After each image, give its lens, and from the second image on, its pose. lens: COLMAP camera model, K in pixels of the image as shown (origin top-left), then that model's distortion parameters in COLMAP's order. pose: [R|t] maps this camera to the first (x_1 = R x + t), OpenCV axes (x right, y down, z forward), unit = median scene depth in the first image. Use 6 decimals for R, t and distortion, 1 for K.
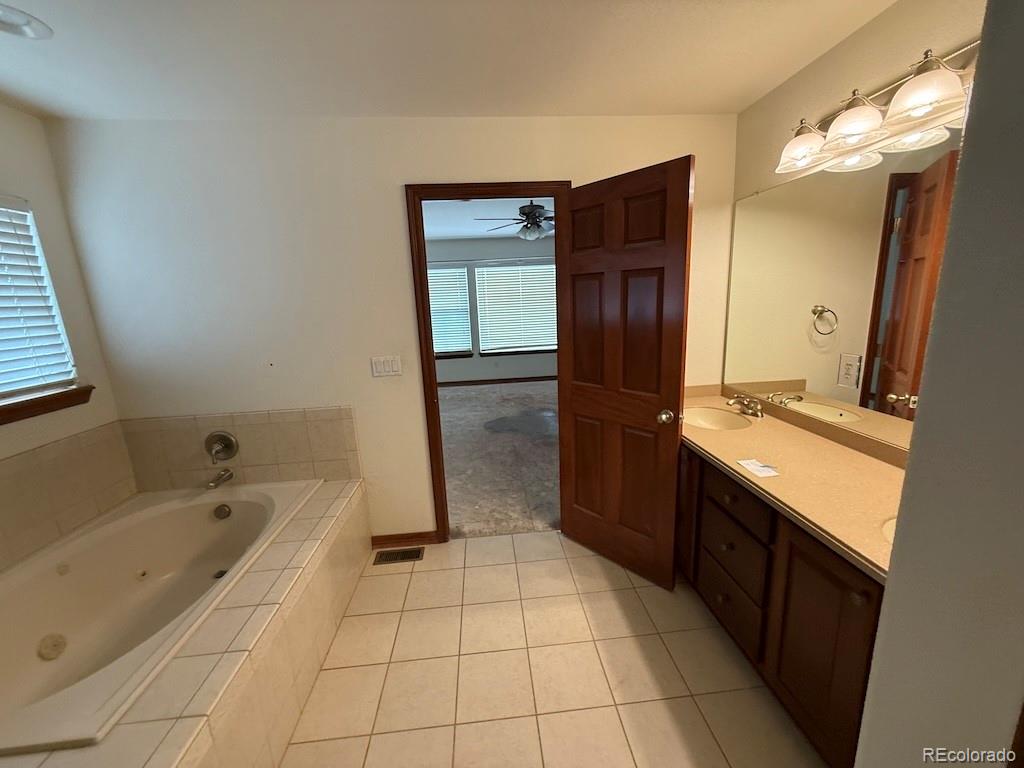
lens RADIAL K [[410.7, 0, 509.3], [0, 410.7, 385.9], [0, 0, 1]] dist [-0.001176, 0.000636]
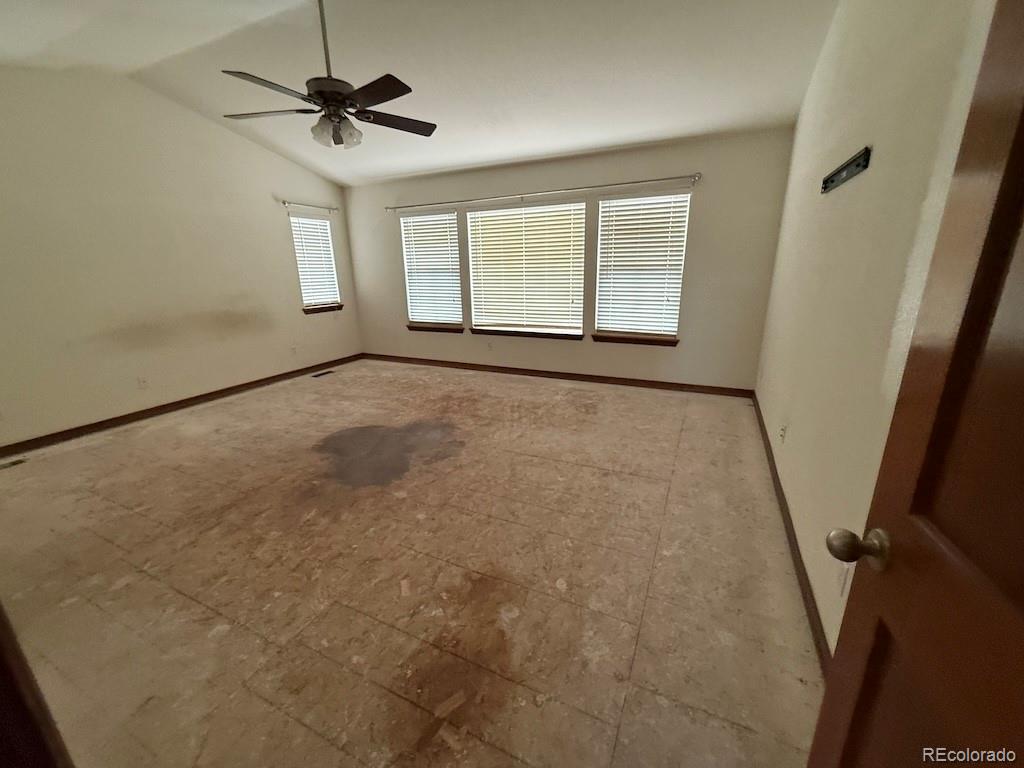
lens RADIAL K [[410.7, 0, 513.2], [0, 410.7, 382.9], [0, 0, 1]] dist [-0.001176, 0.000636]
pose [[0.868986, 0.168594, -0.465231, 0.368700], [-0.130215, 0.984944, 0.113709, -0.077602], [0.477397, -0.038232, 0.877855, 0.366535]]
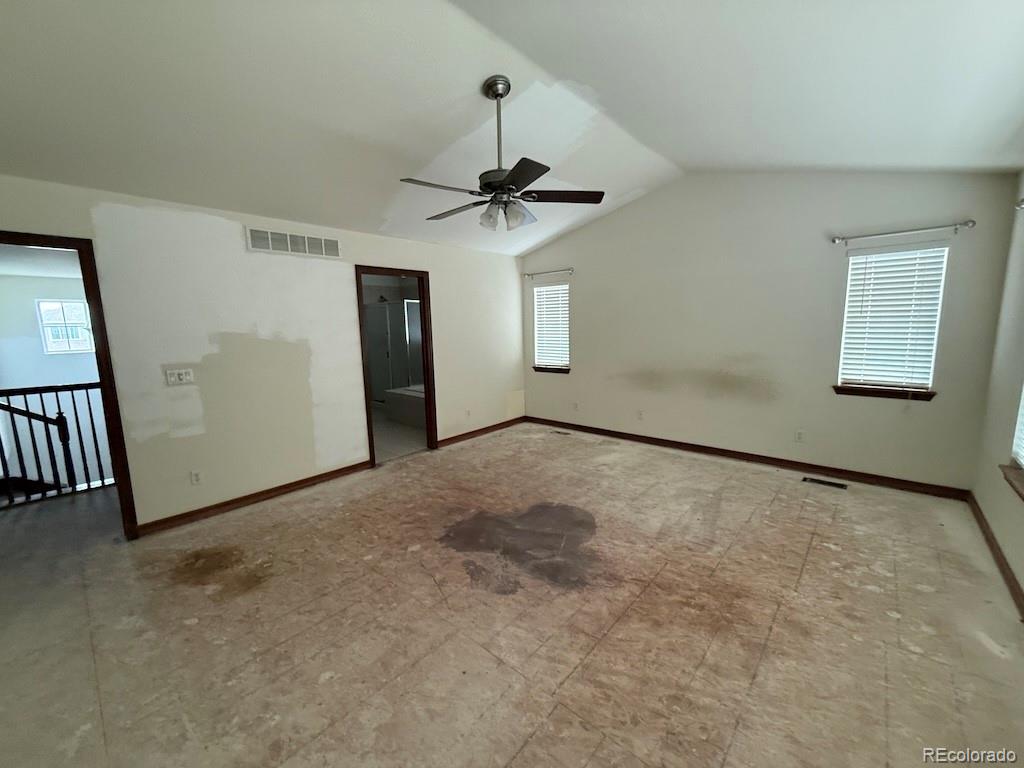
lens RADIAL K [[410.7, 0, 515.9], [0, 410.7, 379.3], [0, 0, 1]] dist [-0.001176, 0.000636]
pose [[-0.713614, 0.160370, -0.681936, 0.303655], [-0.091351, 0.943830, 0.317553, -0.212236], [0.694558, 0.288906, -0.658880, 0.912954]]
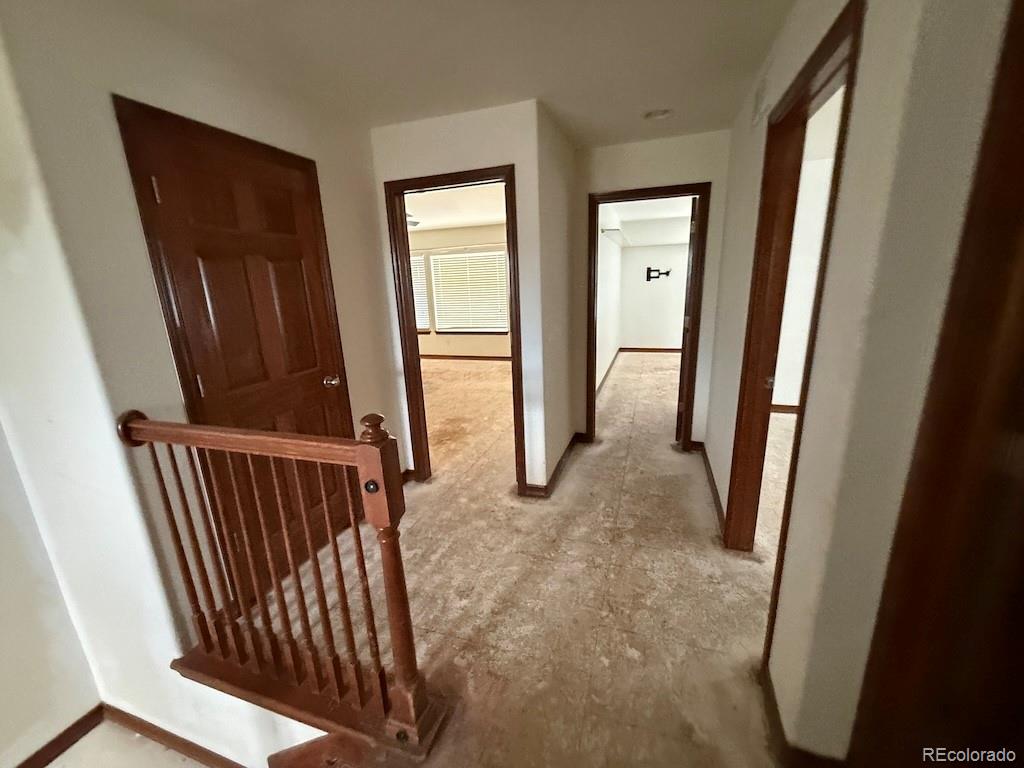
lens RADIAL K [[410.7, 0, 511.8], [0, 410.7, 386.7], [0, 0, 1]] dist [-0.001176, 0.000636]
pose [[0.920193, 0.117679, -0.373359, 0.568192], [-0.099180, 0.992712, 0.068450, -0.025521], [0.378694, -0.025957, 0.925158, 0.023506]]
